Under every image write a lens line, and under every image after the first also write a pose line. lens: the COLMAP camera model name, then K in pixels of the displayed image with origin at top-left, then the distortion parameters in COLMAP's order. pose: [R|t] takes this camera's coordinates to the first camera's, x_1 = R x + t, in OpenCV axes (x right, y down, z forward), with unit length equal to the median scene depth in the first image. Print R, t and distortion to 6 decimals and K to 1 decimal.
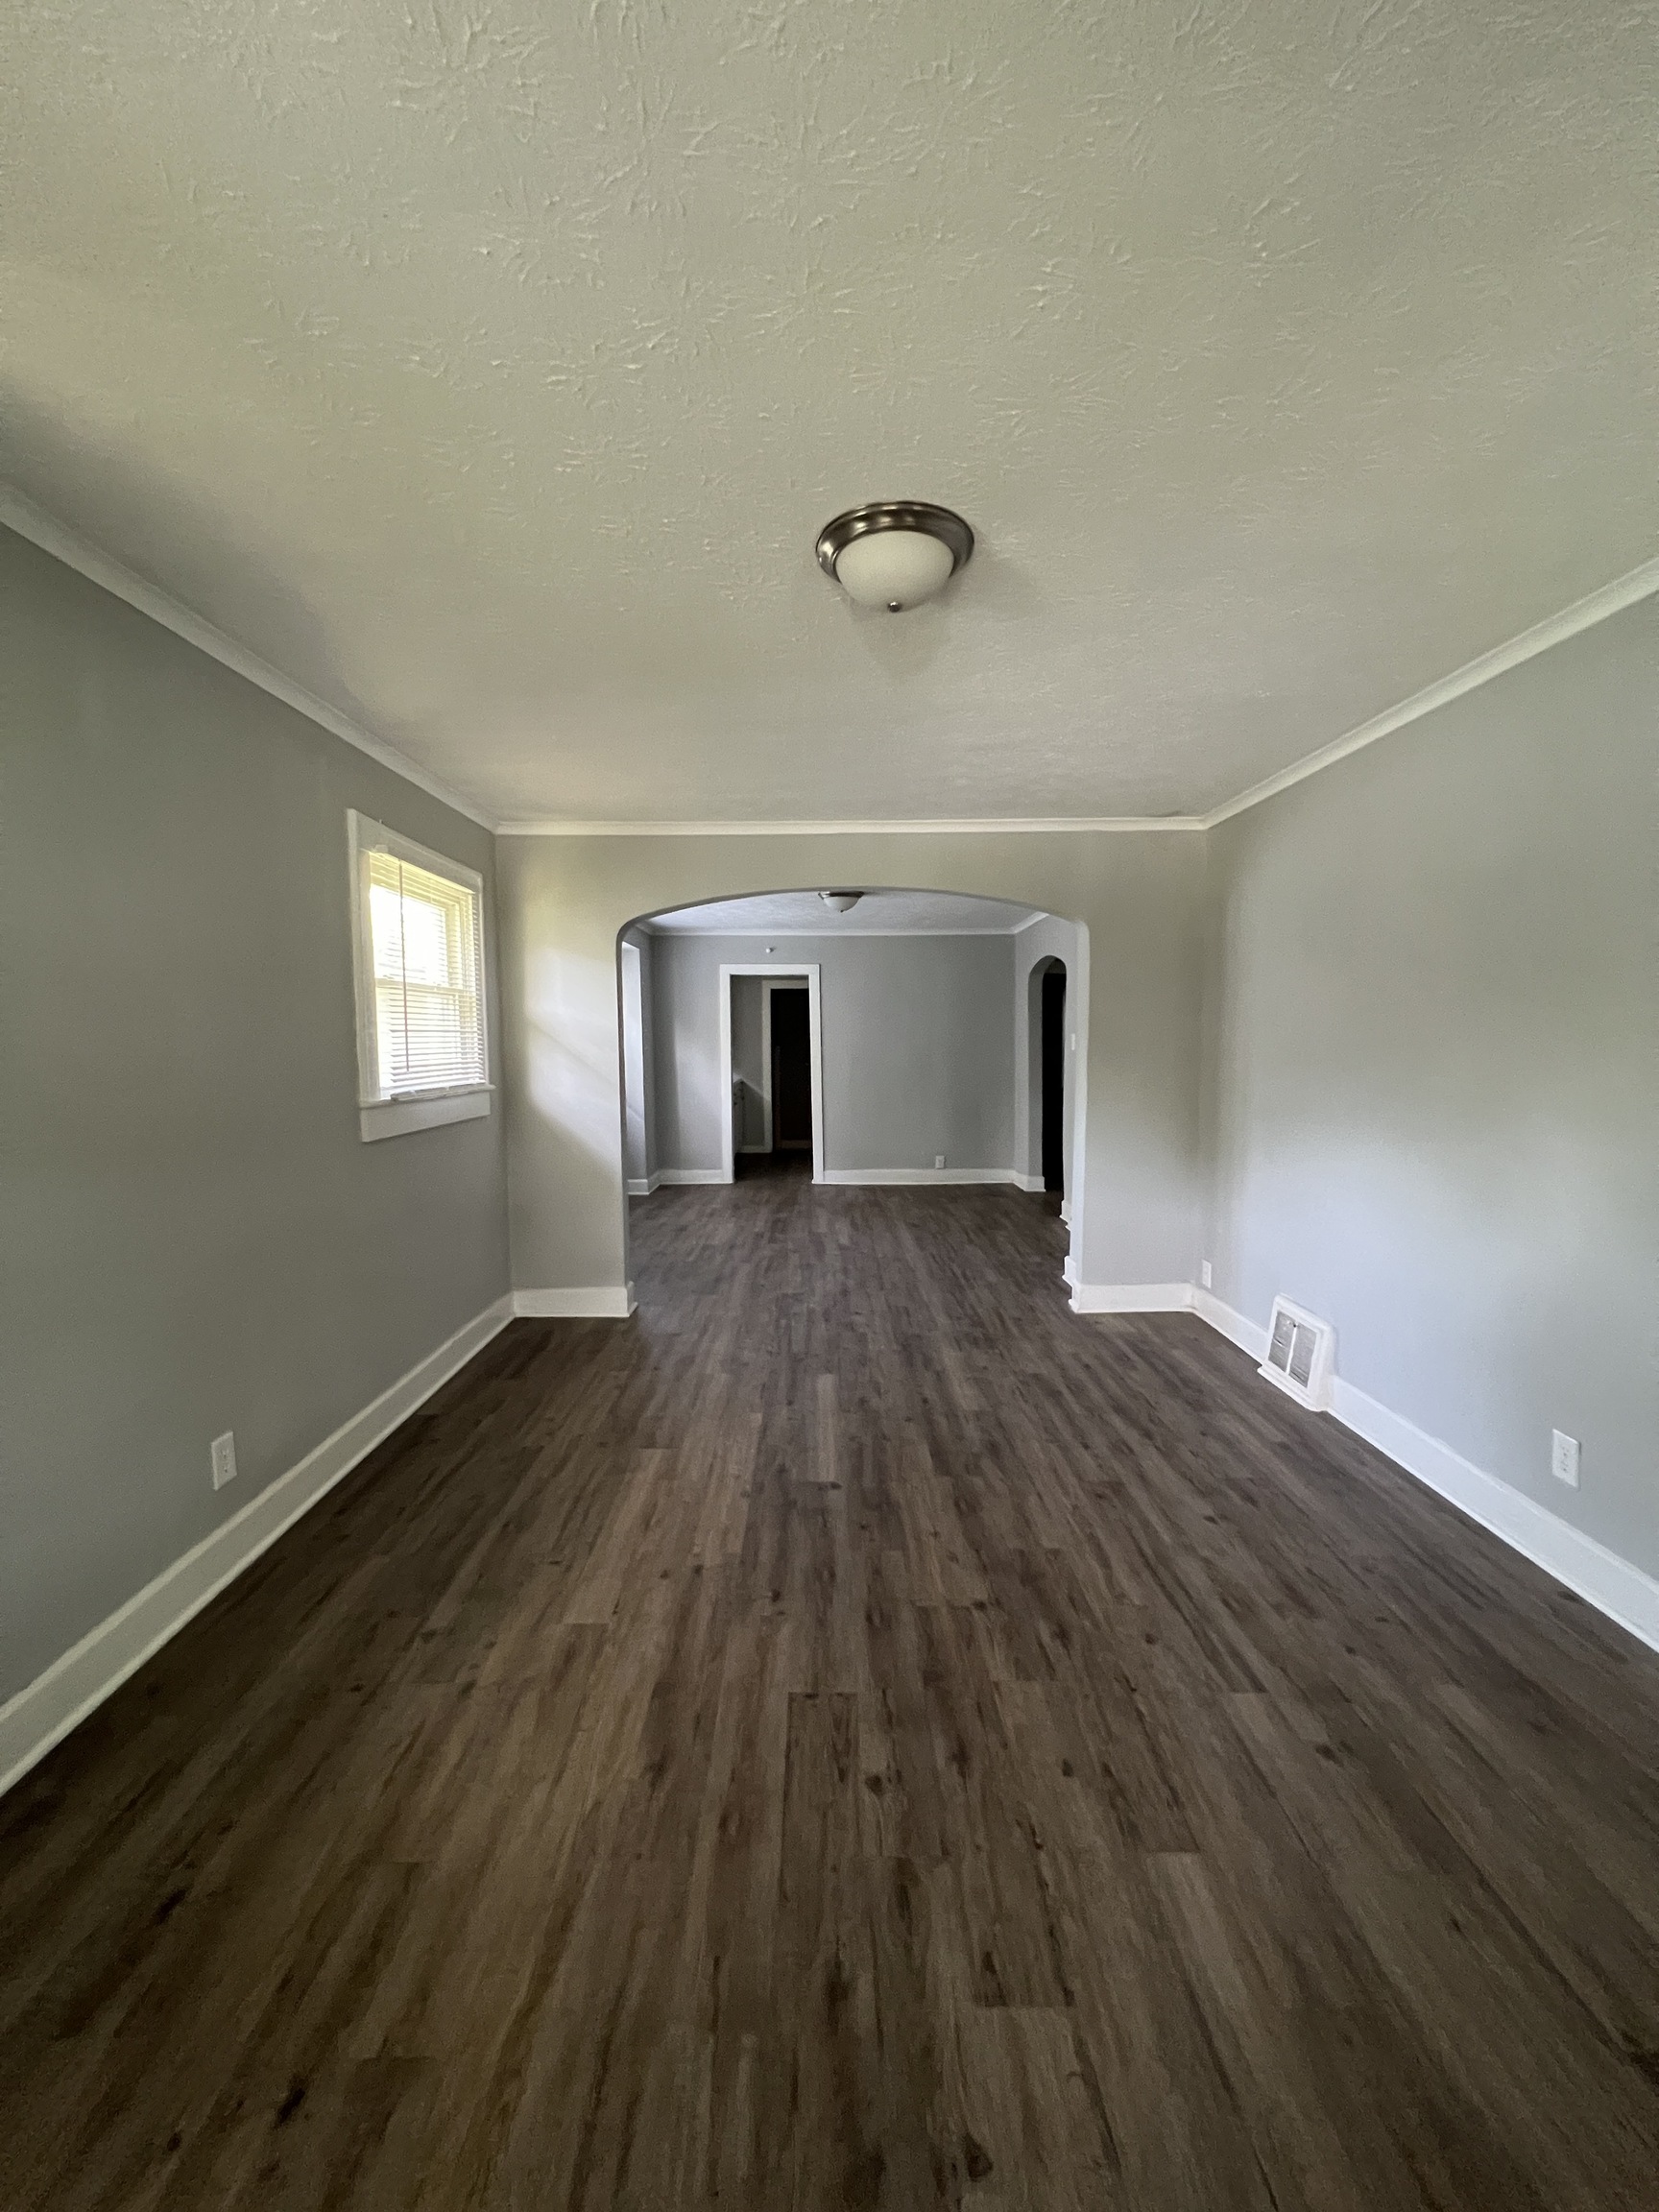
lens RADIAL K [[876.9, 0, 825.1], [0, 876.9, 1107.0], [0, 0, 1]] dist [-0.004095, -0.000228]
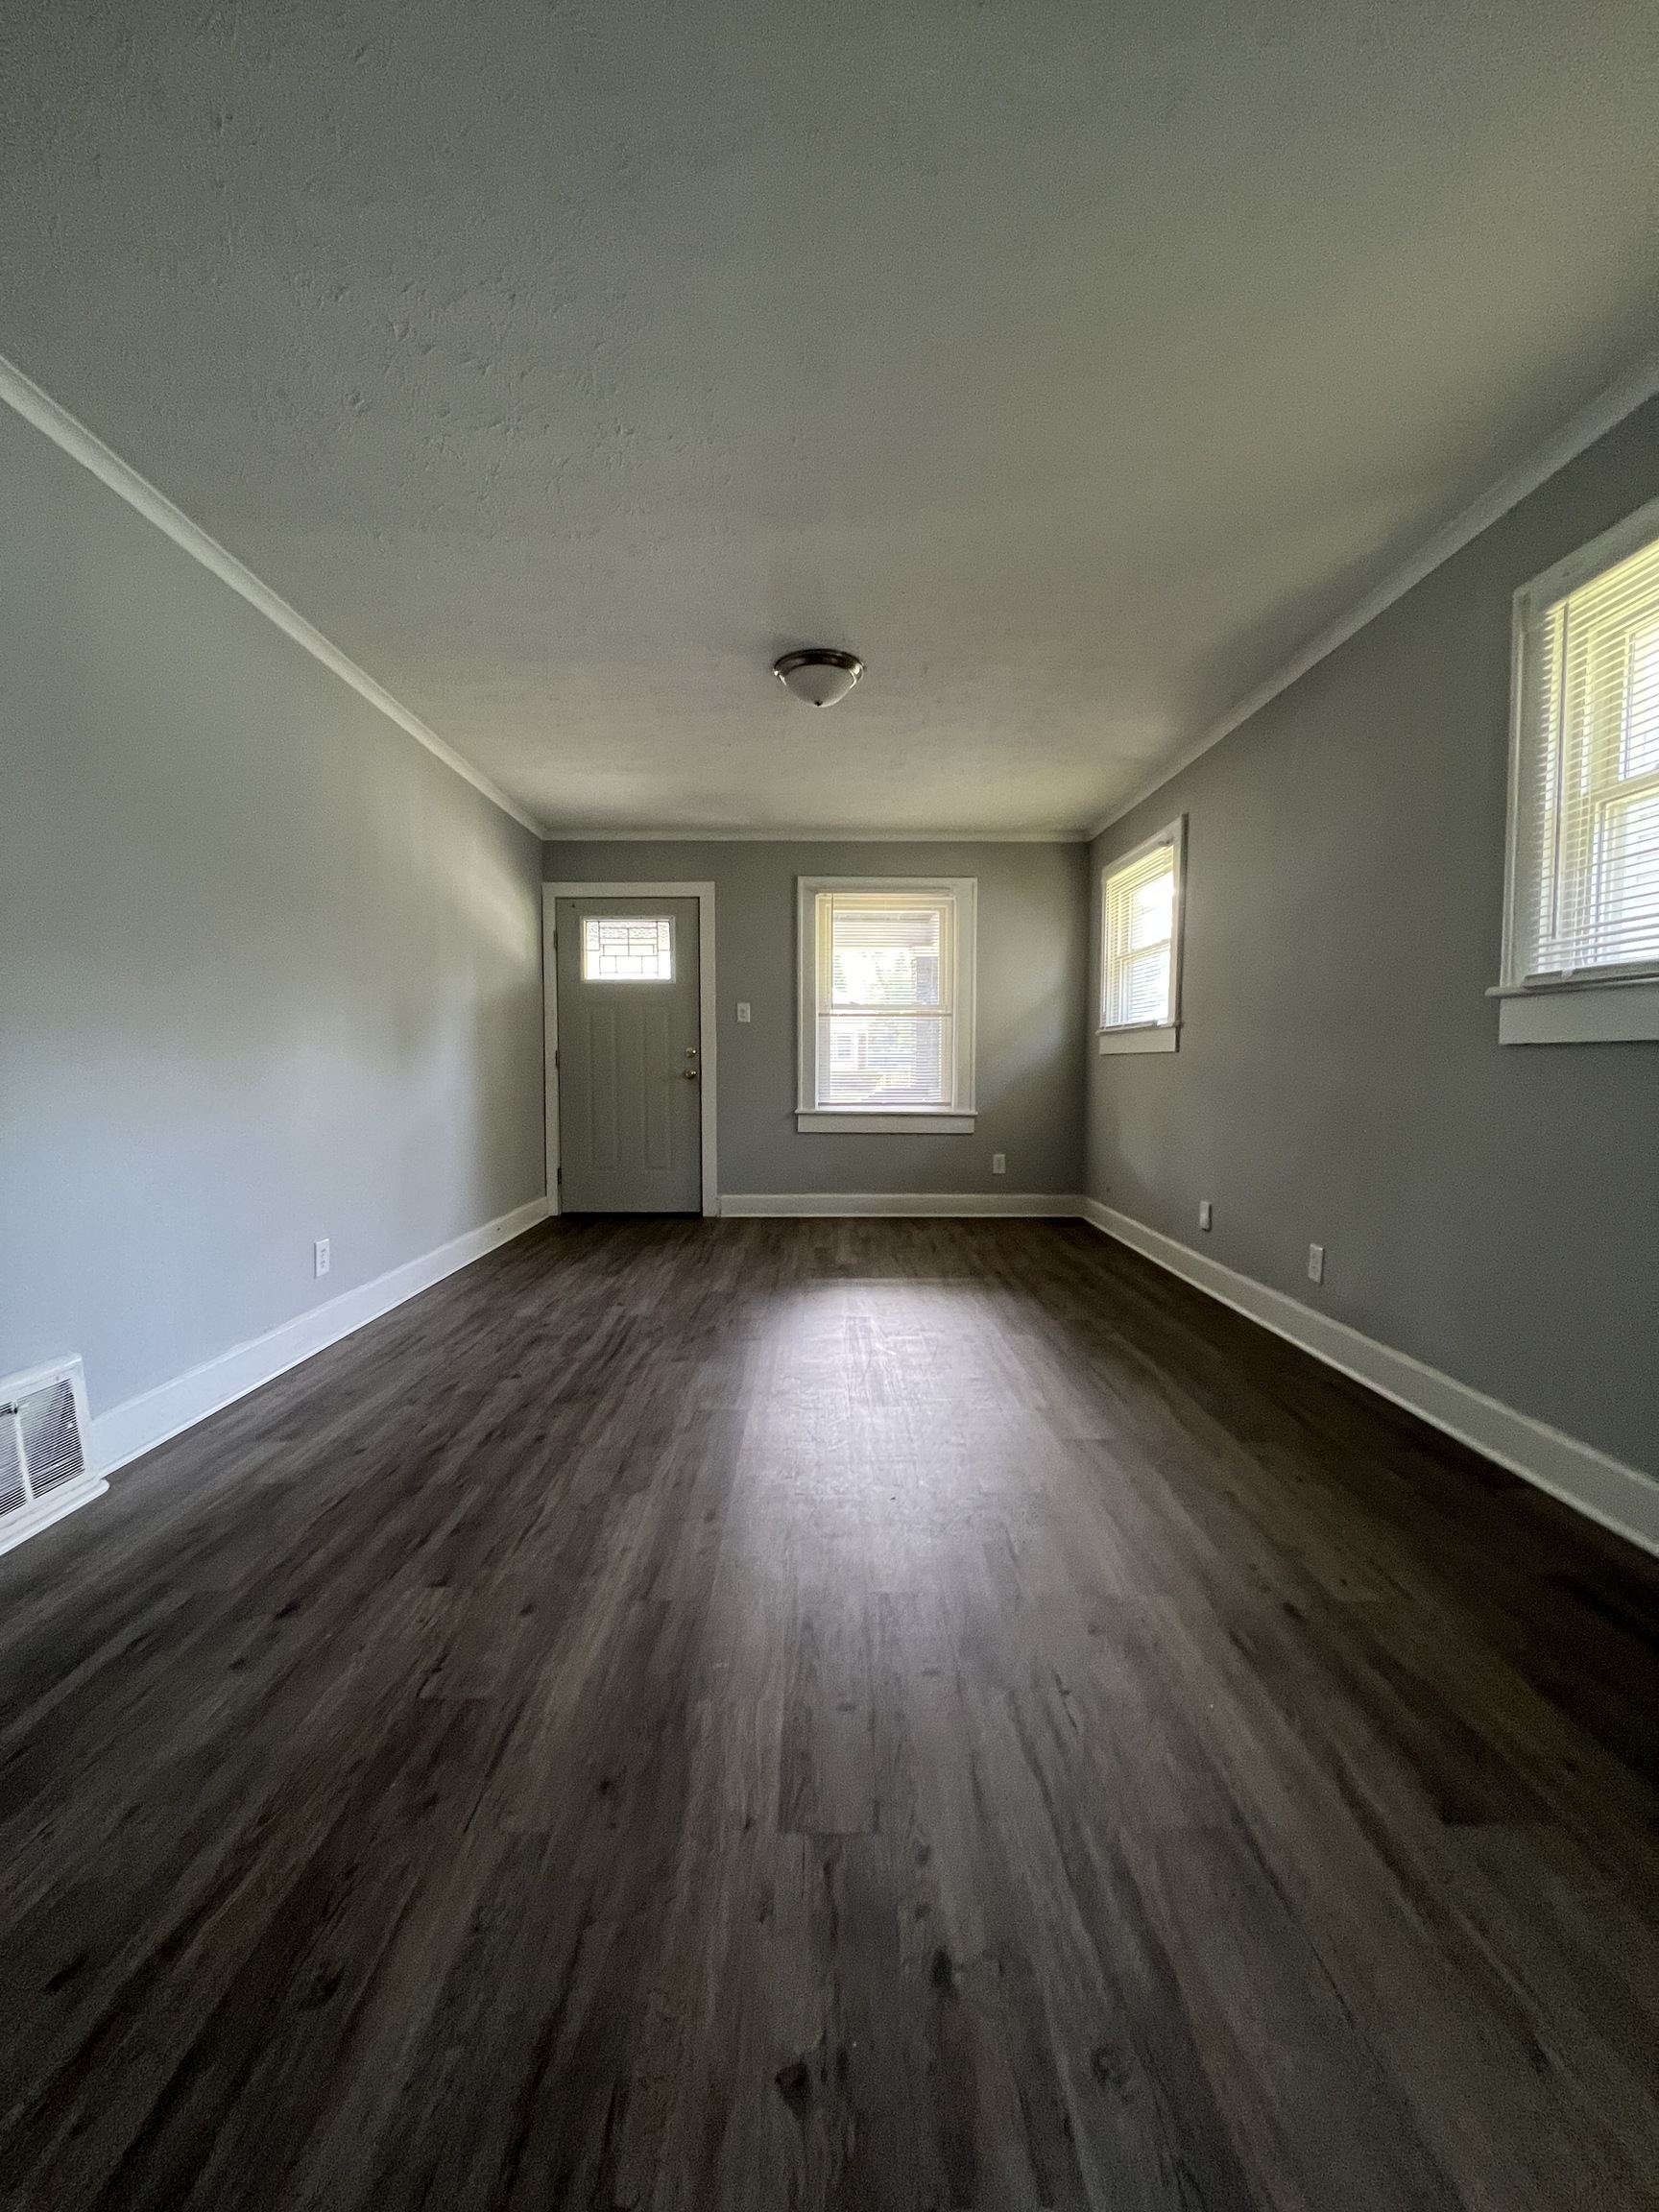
lens RADIAL K [[876.9, 0, 819.0], [0, 876.9, 1101.9], [0, 0, 1]] dist [-0.004095, -0.000228]
pose [[-0.999968, 0.002488, 0.007576, 0.042641], [0.003412, 0.992218, 0.124466, -0.005791], [-0.007207, 0.124488, -0.992195, 1.720373]]
